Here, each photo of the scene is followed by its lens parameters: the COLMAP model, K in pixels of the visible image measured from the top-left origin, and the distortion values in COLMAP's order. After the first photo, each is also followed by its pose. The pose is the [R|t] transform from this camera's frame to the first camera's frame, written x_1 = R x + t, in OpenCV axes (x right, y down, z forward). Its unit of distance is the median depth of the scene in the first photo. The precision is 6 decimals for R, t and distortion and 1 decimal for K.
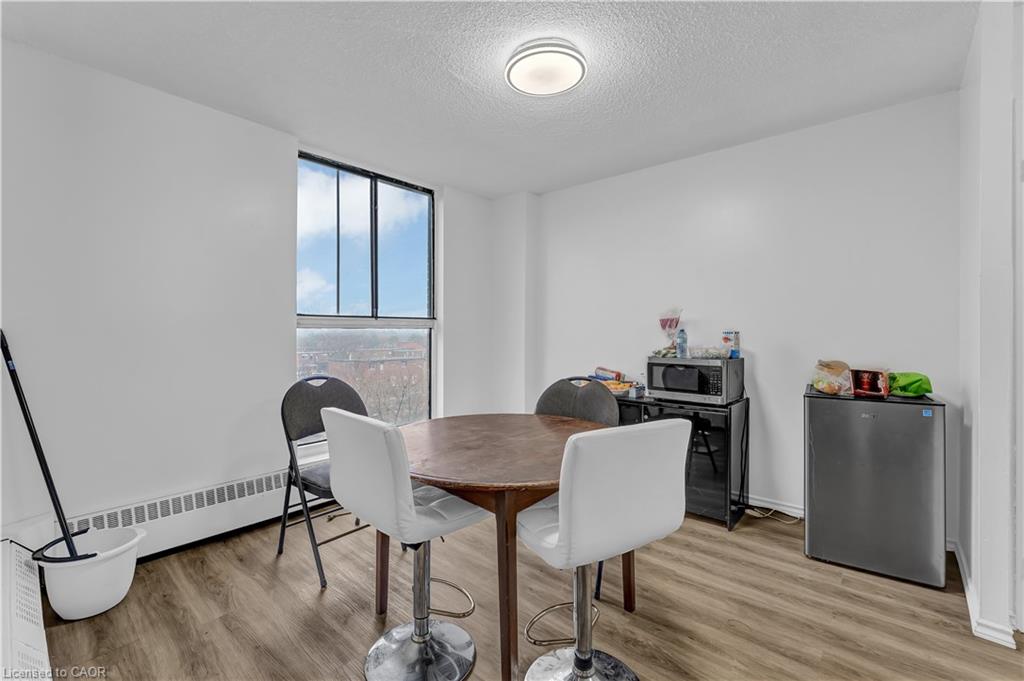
lens RADIAL K [[425.9, 0, 492.8], [0, 425.9, 325.6], [0, 0, 1]] dist [-0.001421, -0.000065]
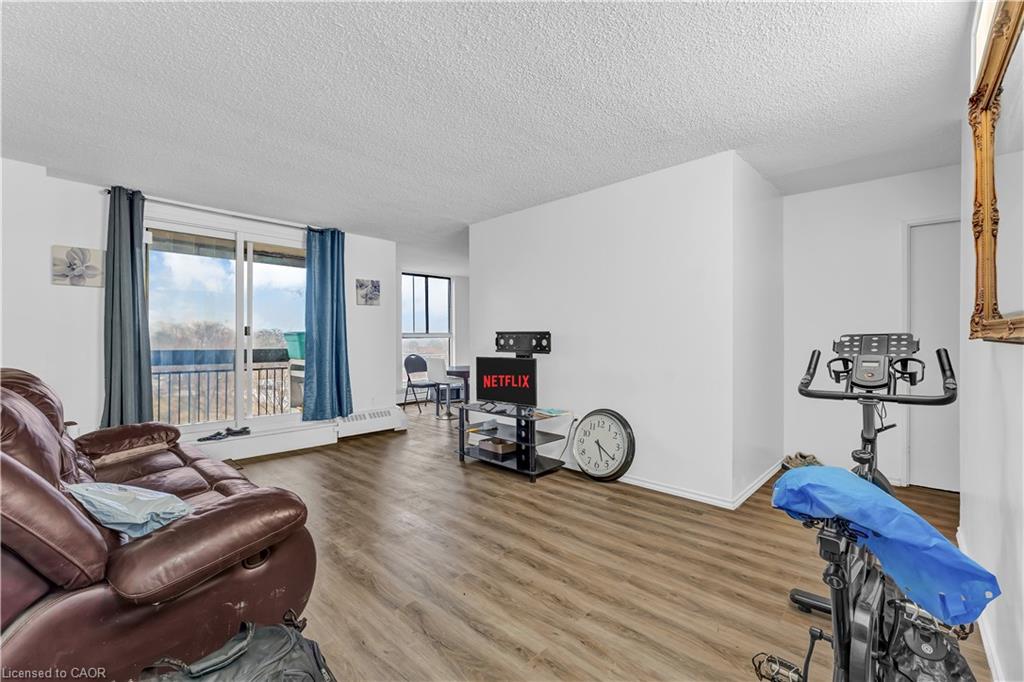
lens RADIAL K [[432.3, 0, 512.0], [0, 432.3, 341.0], [0, 0, 1]] dist [-0.008558, -0.000061]
pose [[0.999713, -0.010335, -0.021604, 0.255232], [0.010683, 0.999814, 0.016046, -0.017660], [0.021434, -0.016273, 0.999638, -1.462808]]
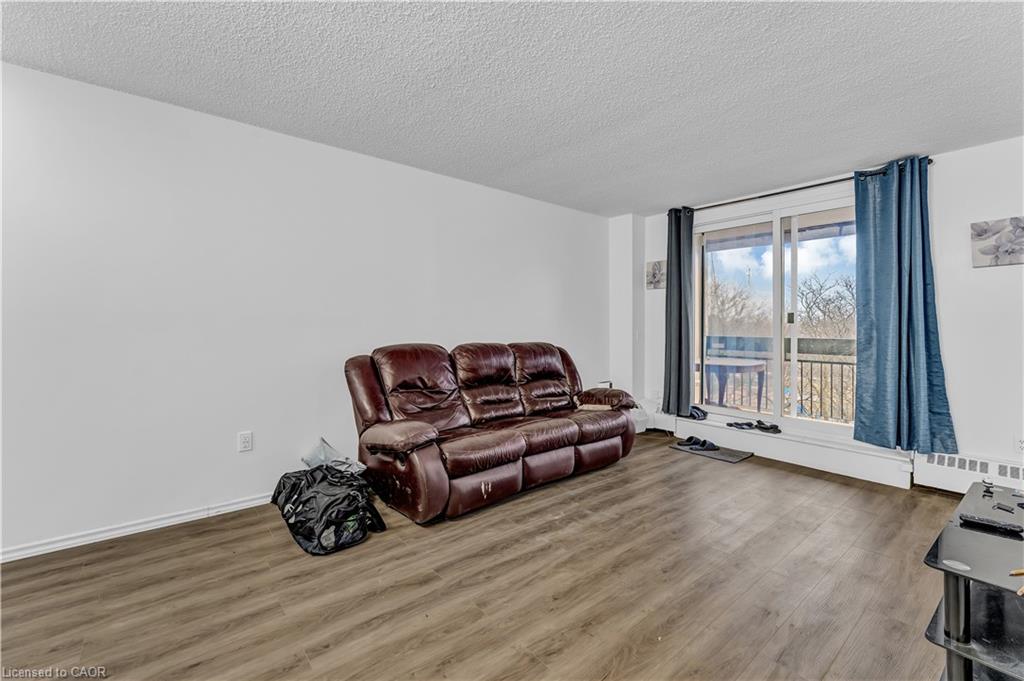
lens RADIAL K [[429.6, 0, 510.8], [0, 429.6, 302.6], [0, 0, 1]] dist [0.000490, 0.000010]
pose [[-0.149954, -0.064407, -0.986593, 0.685656], [0.008798, 0.997749, -0.066472, -0.005282], [0.988654, -0.018648, -0.149050, -0.743047]]
